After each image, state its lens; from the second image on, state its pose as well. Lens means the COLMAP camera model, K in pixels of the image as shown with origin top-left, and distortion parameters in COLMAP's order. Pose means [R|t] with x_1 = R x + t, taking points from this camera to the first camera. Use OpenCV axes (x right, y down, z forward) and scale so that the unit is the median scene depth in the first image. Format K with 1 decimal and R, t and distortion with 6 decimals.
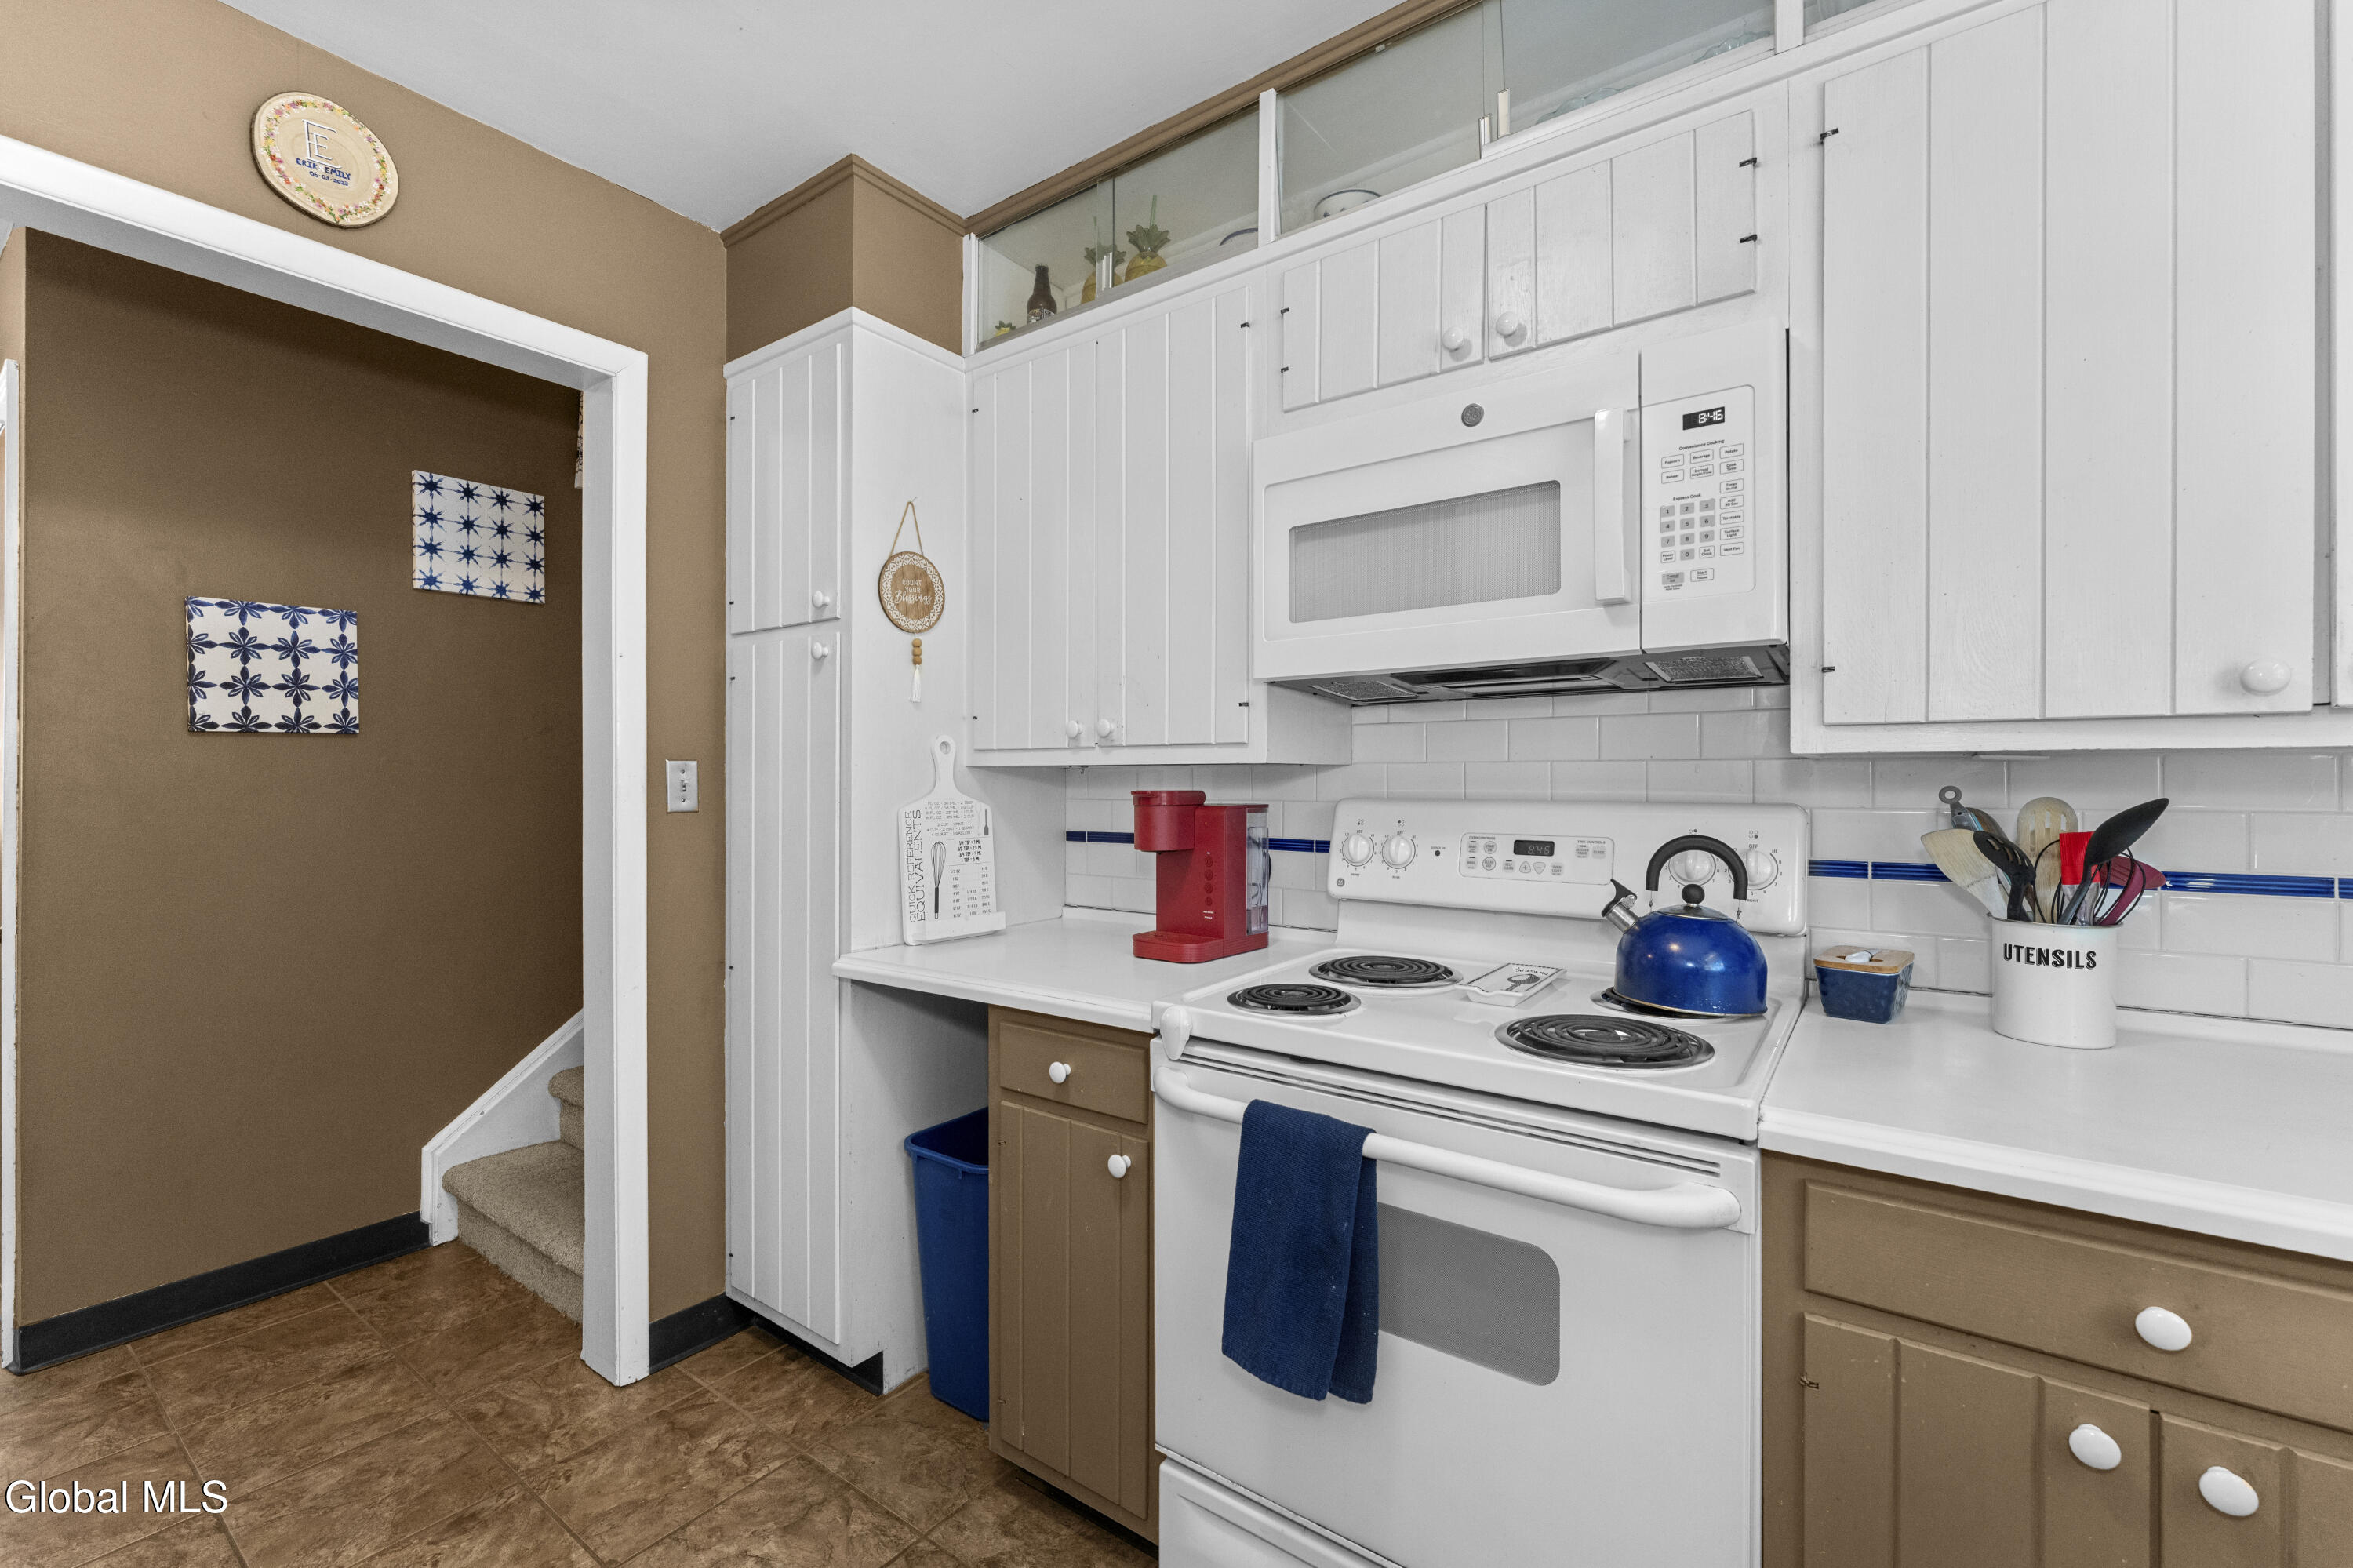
lens RADIAL K [[977.2, 0, 1156.7], [0, 977.2, 781.1], [0, 0, 1]] dist [-0.002974, 0.000933]
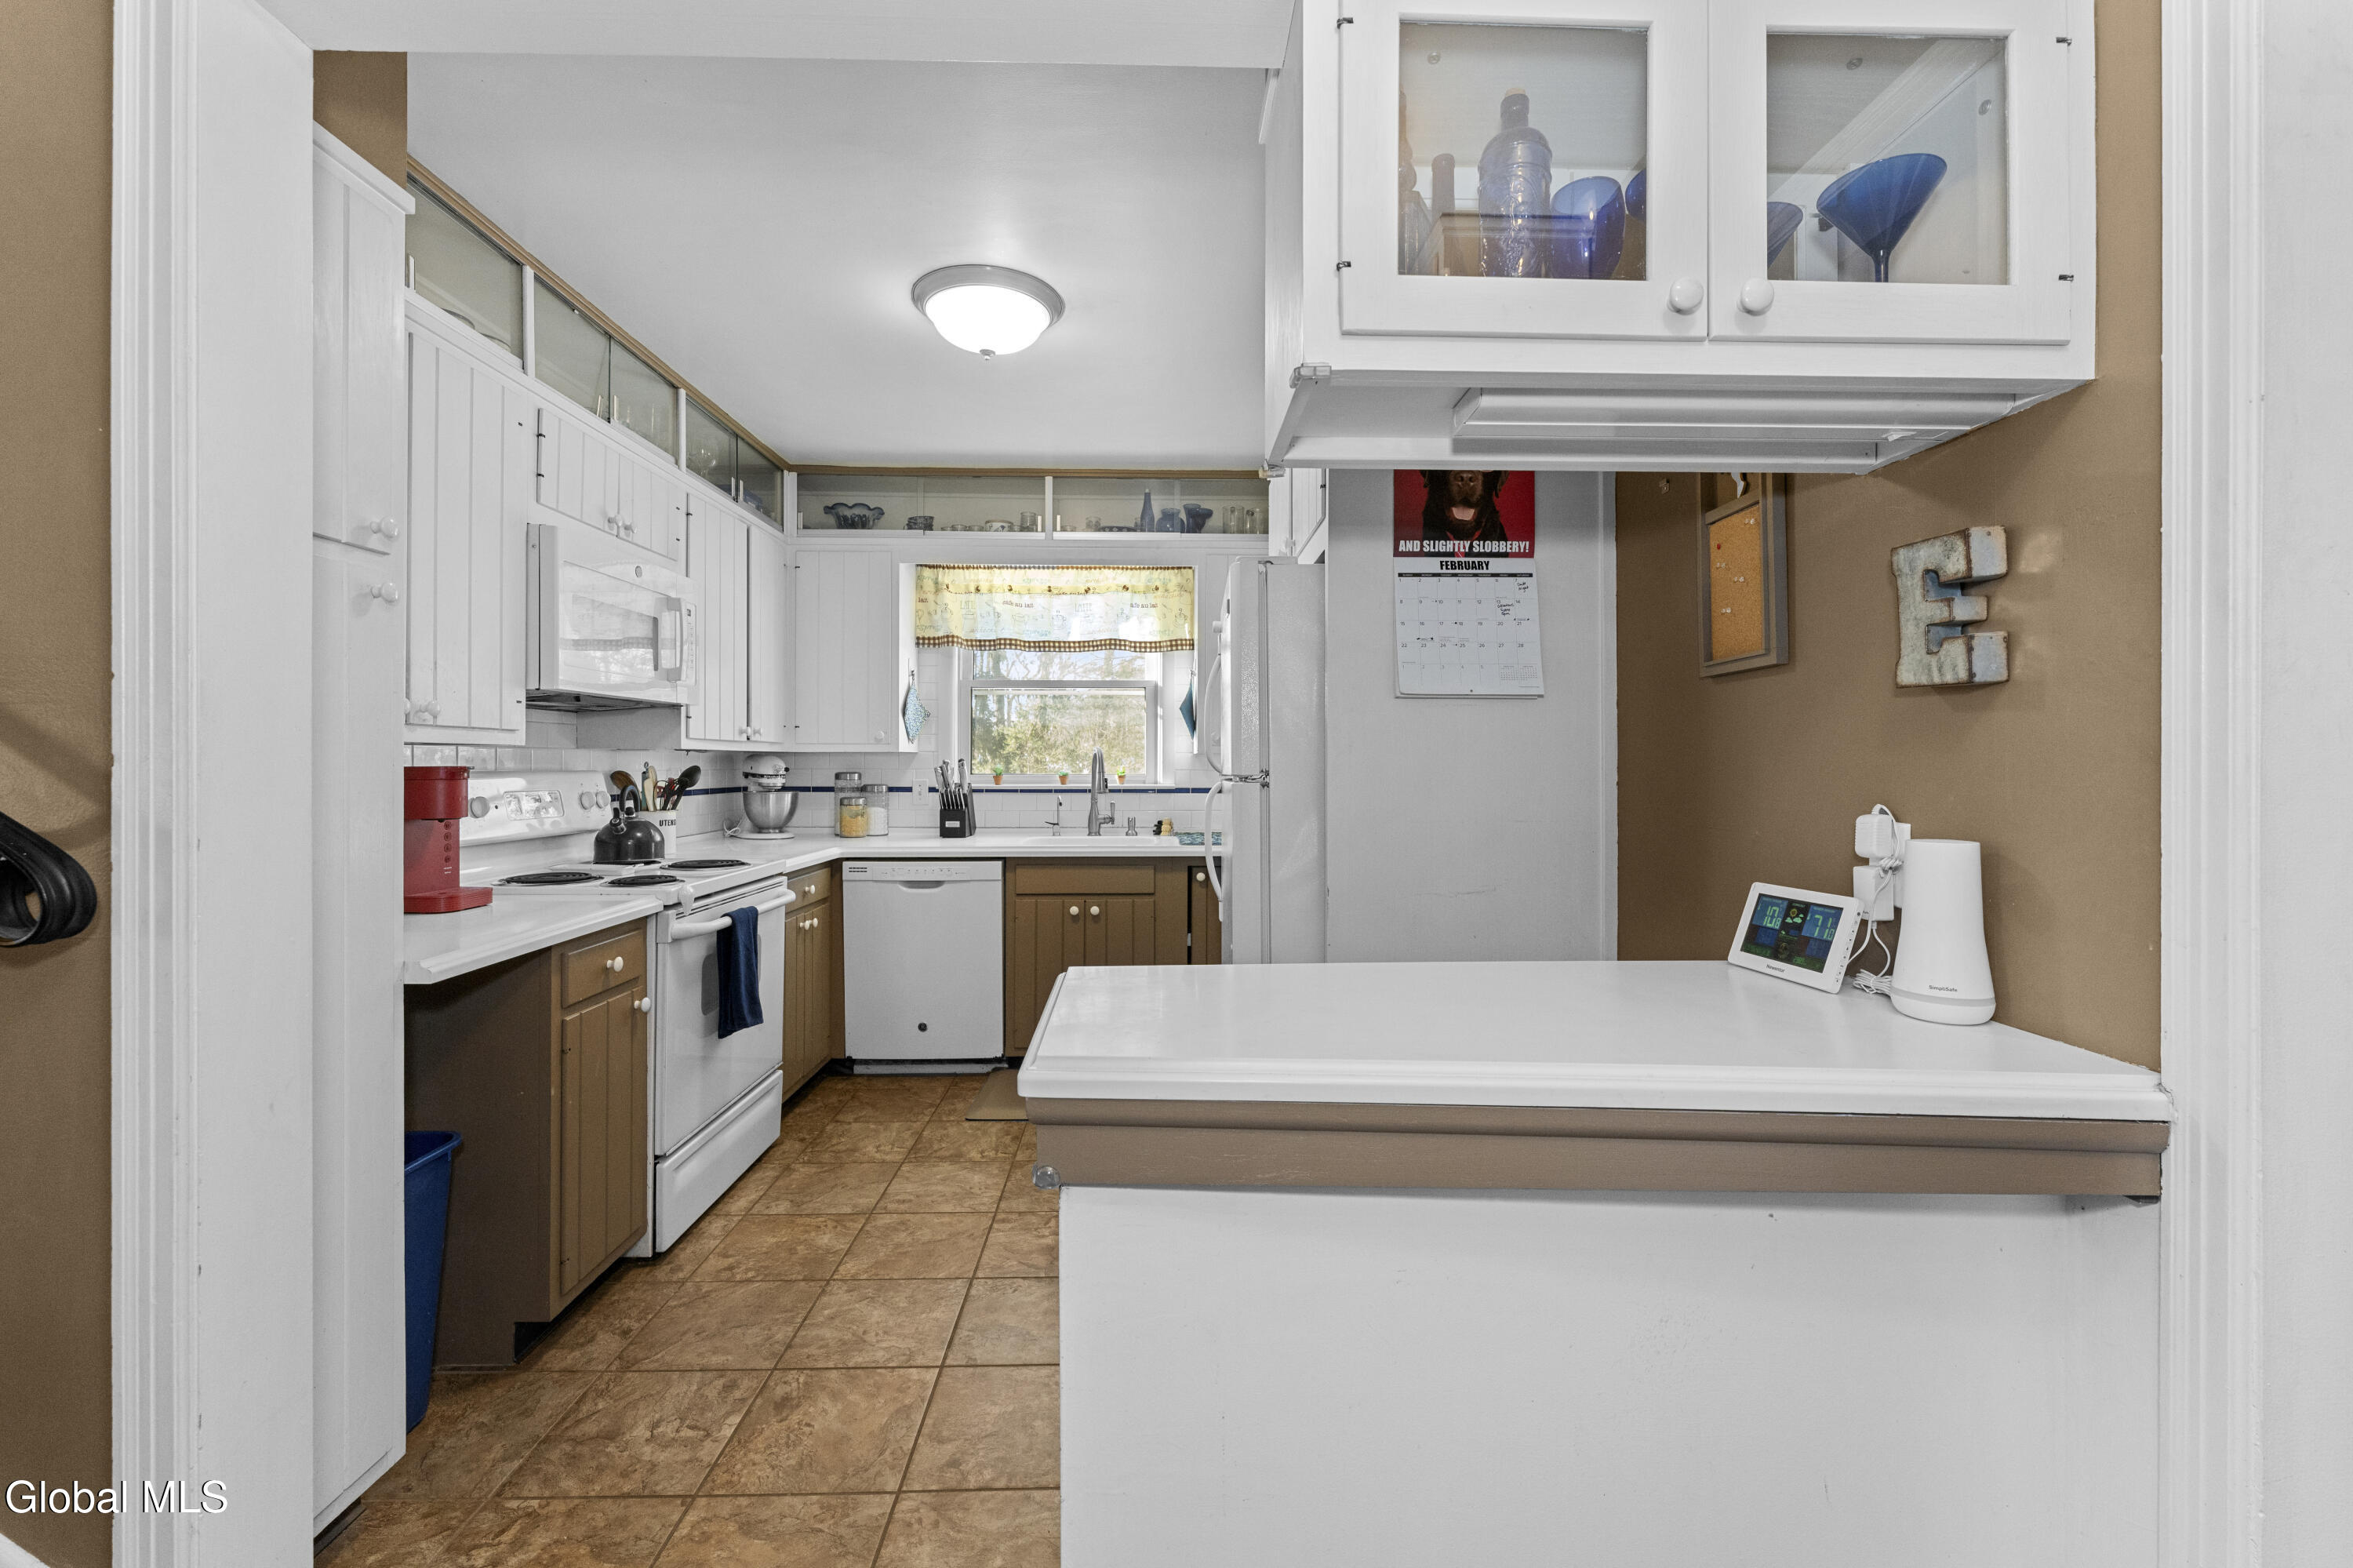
lens RADIAL K [[977.2, 0, 1182.2], [0, 977.2, 768.5], [0, 0, 1]] dist [-0.002974, 0.000933]
pose [[-0.616642, -0.005742, 0.787223, -1.748739], [-0.002232, 0.999982, 0.005545, 0.004834], [-0.787240, 0.001662, -0.616644, 1.251502]]
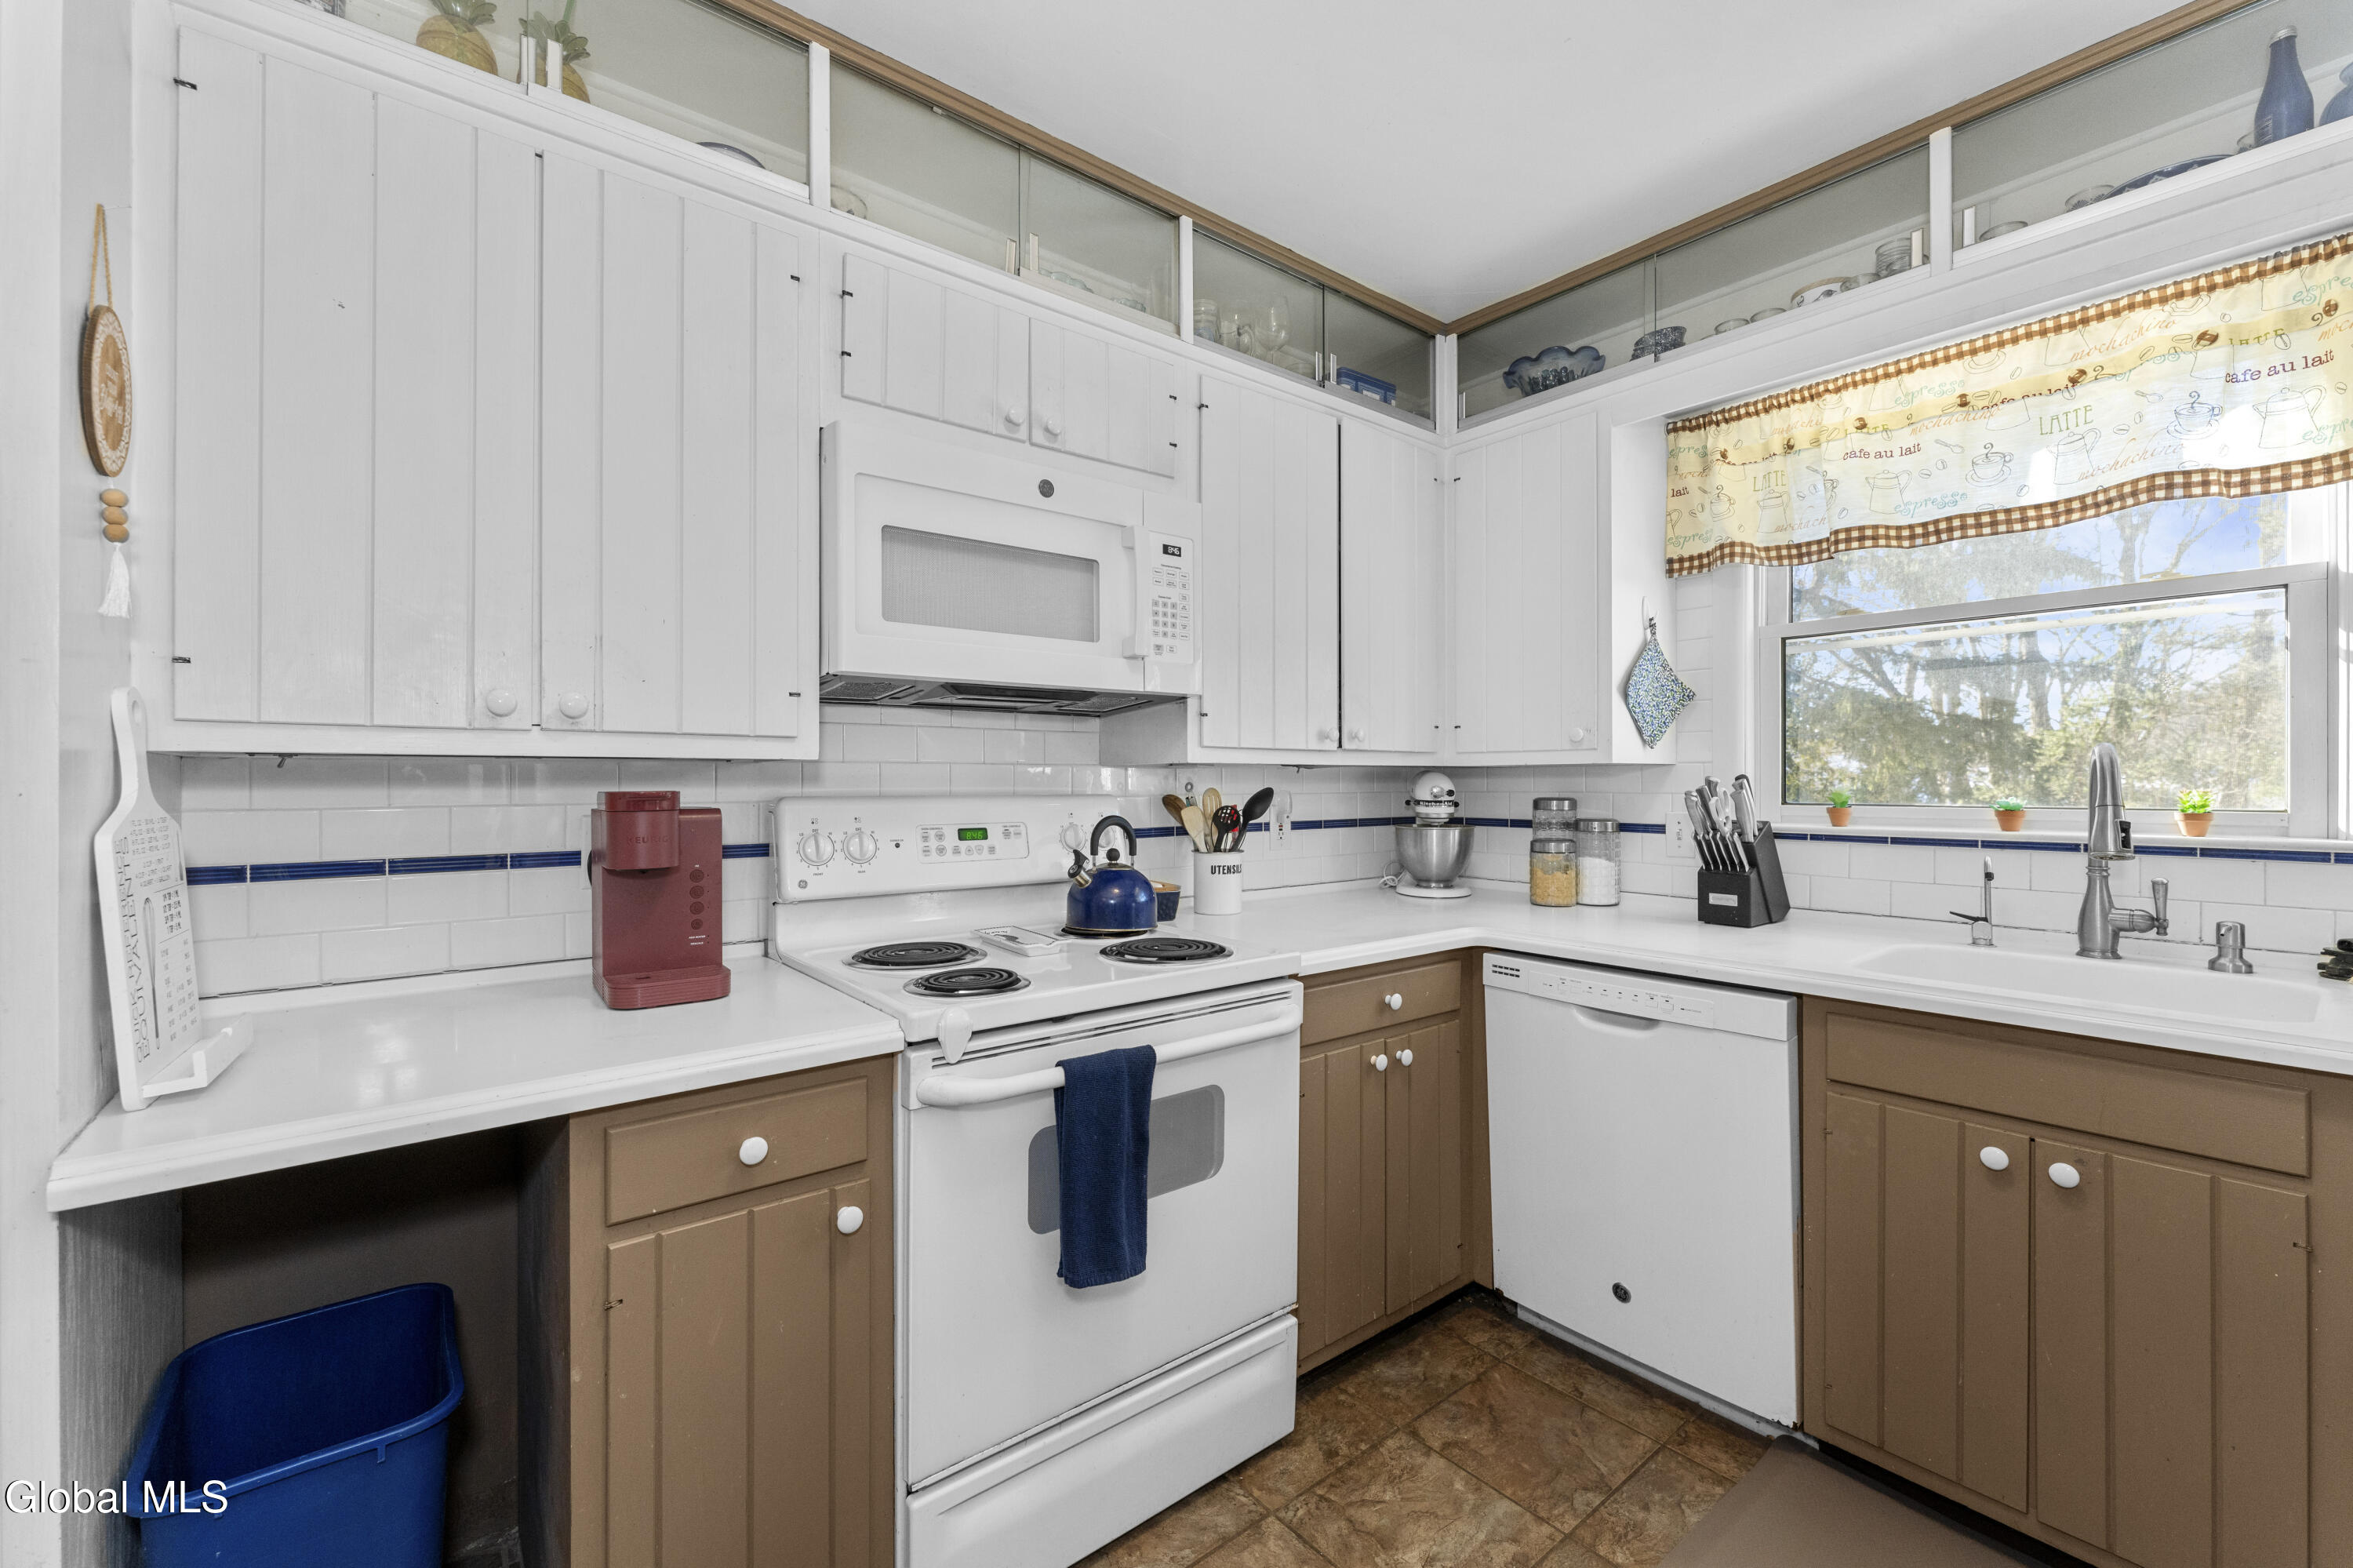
lens RADIAL K [[977.2, 0, 1158.6], [0, 977.2, 779.3], [0, 0, 1]] dist [-0.002974, 0.000933]
pose [[0.259124, 0.001063, 0.965844, -0.787586], [0.001143, 0.999998, -0.001407, 0.001883], [-0.965843, 0.001469, 0.259122, 0.492155]]
